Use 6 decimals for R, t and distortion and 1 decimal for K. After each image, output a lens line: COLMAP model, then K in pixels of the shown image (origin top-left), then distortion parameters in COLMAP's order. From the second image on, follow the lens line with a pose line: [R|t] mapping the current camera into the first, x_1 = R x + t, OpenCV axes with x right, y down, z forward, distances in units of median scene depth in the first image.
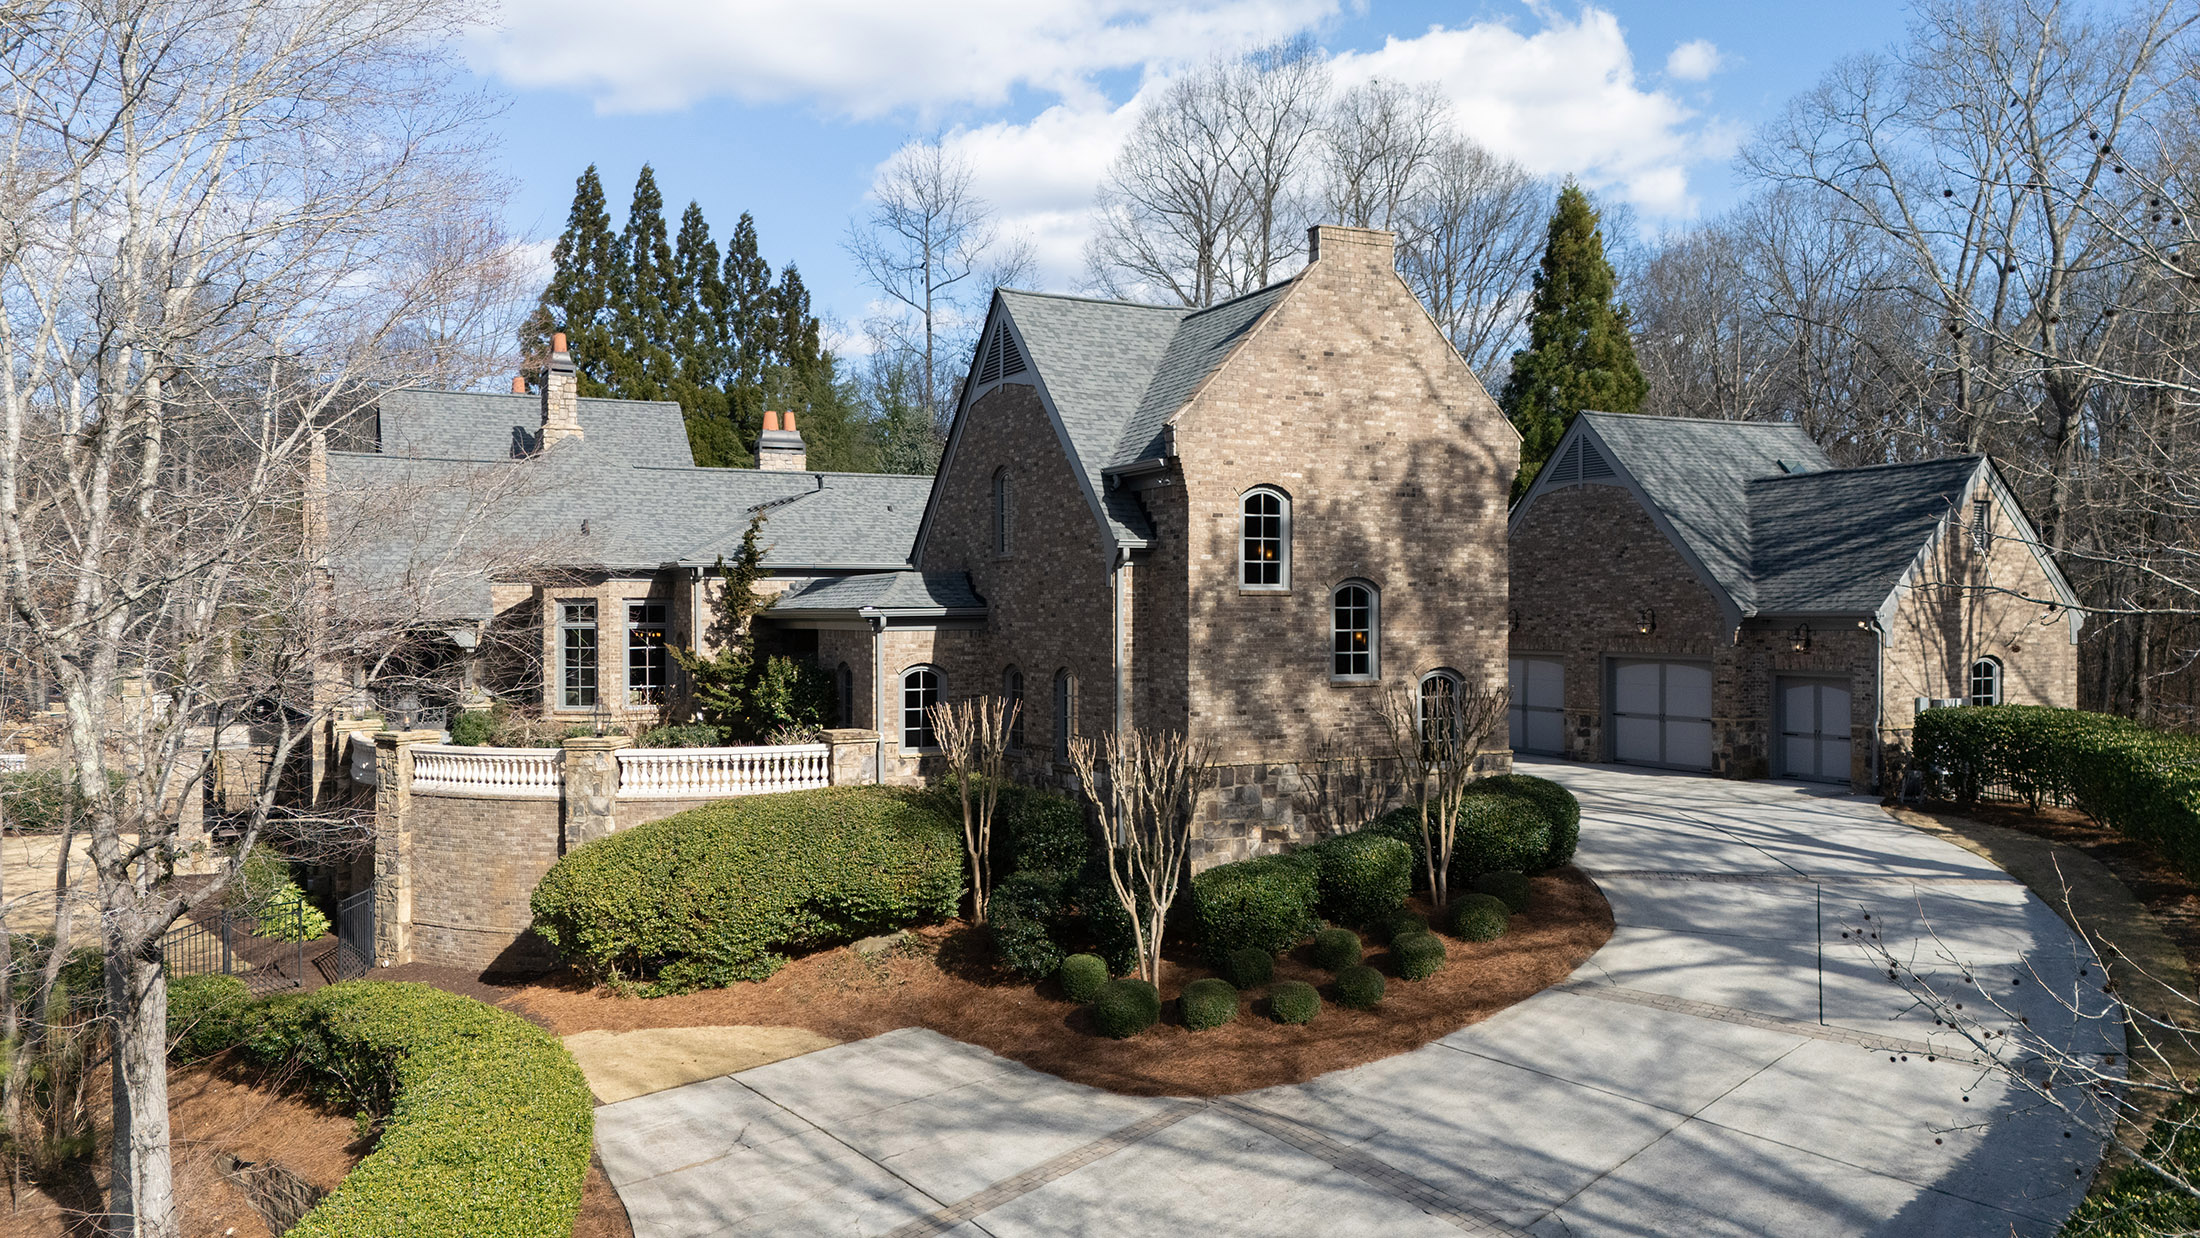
lens RADIAL K [[1622.5, 0, 1100.0], [0, 1622.5, 619.0], [0, 0, 1]] dist [0.043767, -0.002188]
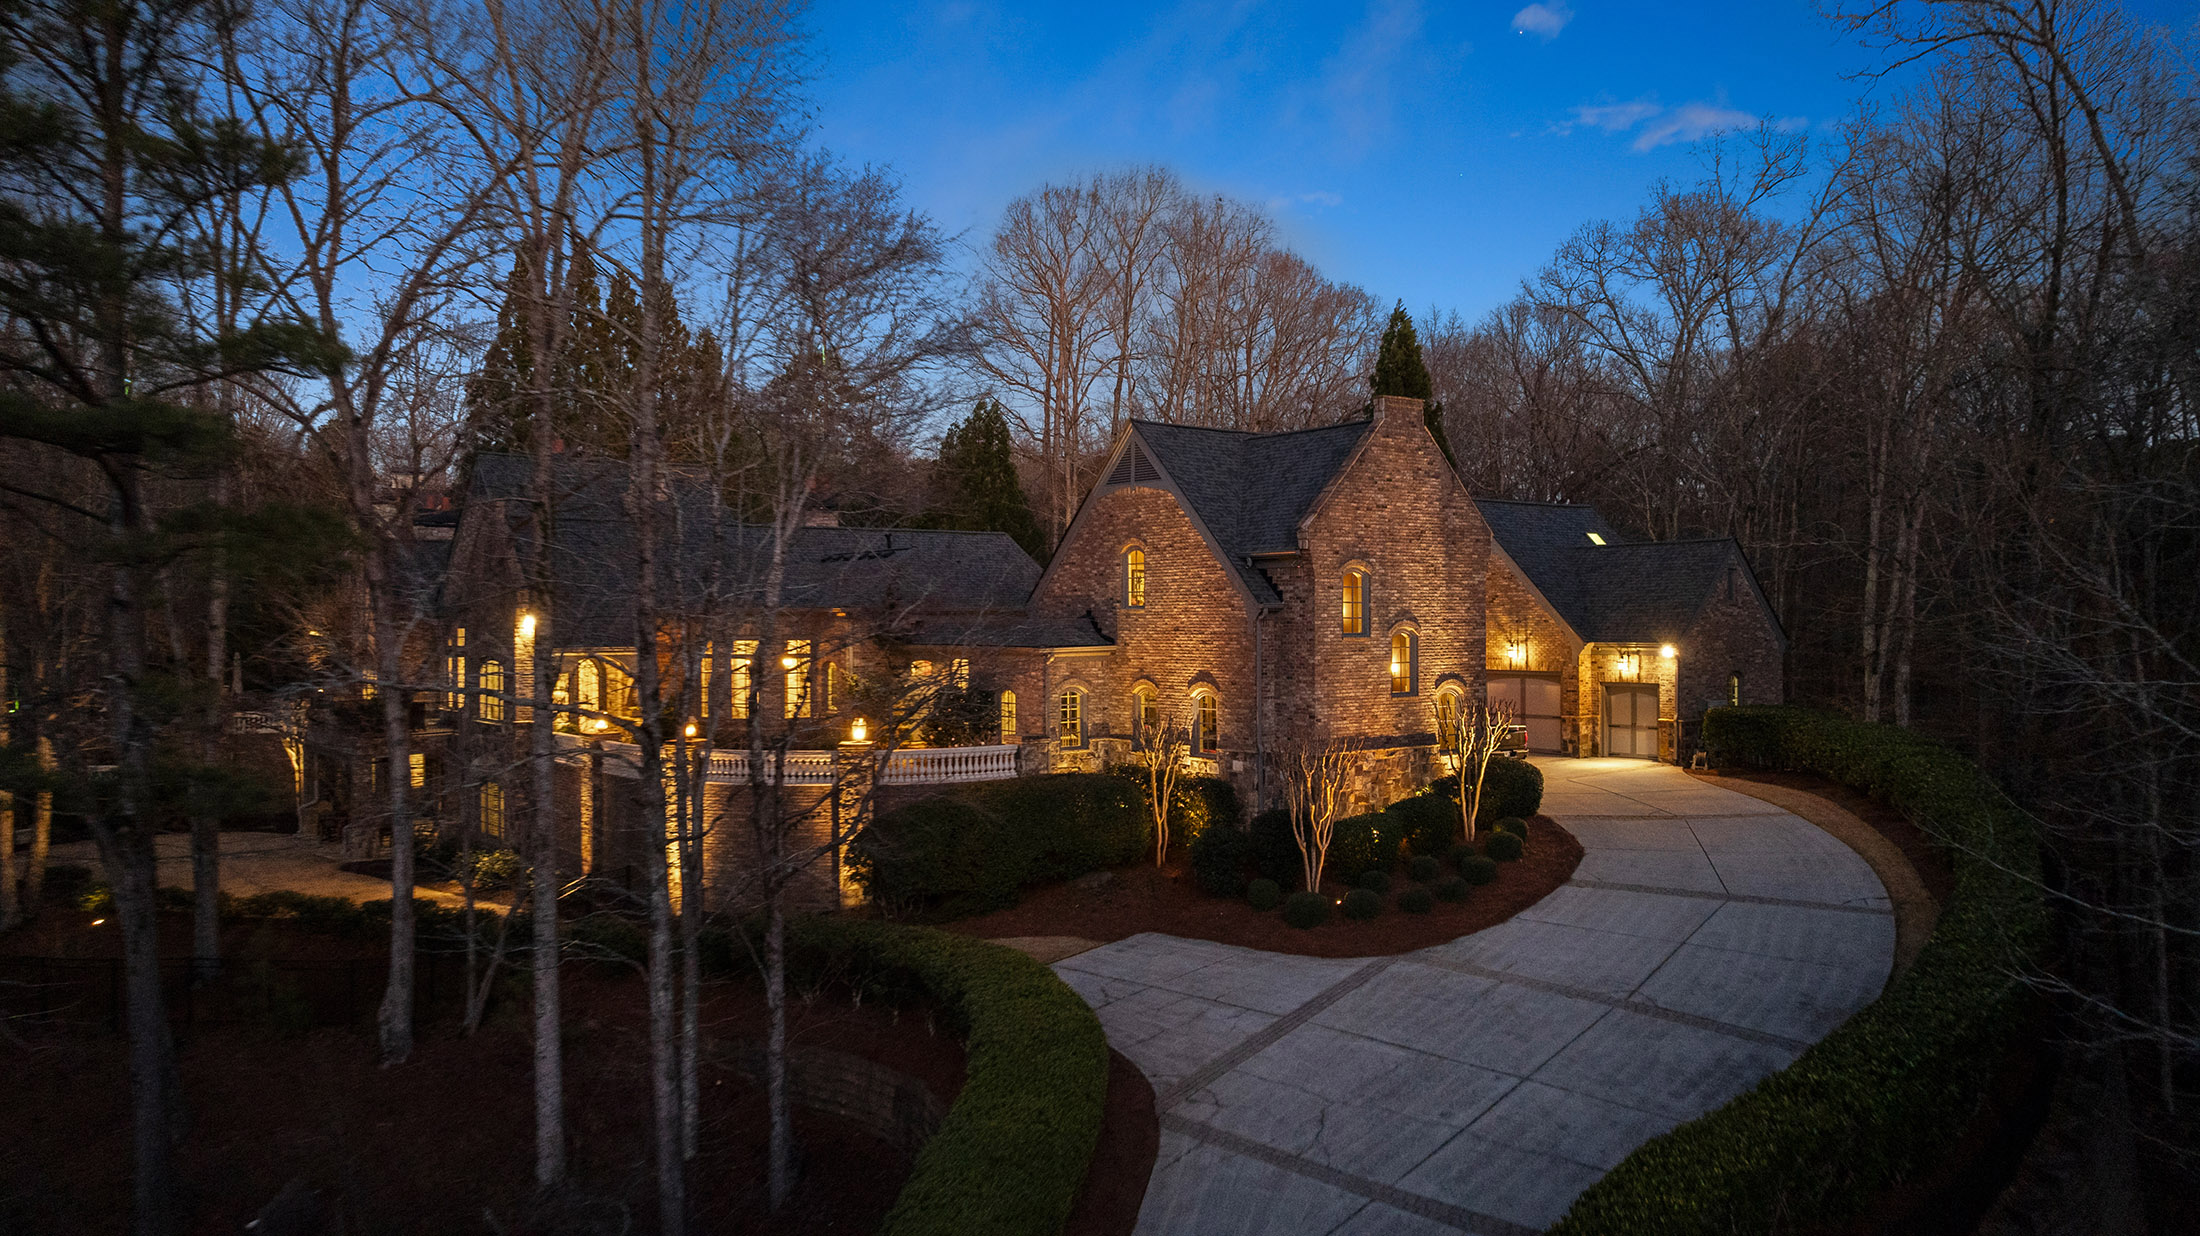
lens RADIAL K [[1562.4, 0, 1100.0], [0, 1562.4, 618.0], [0, 0, 1]] dist [-0.023428, 0.003853]
pose [[0.979810, -0.001198, 0.199926, -0.350201], [0.002087, 0.999989, -0.004238, -0.024183], [-0.199919, 0.004569, 0.979802, -0.314260]]
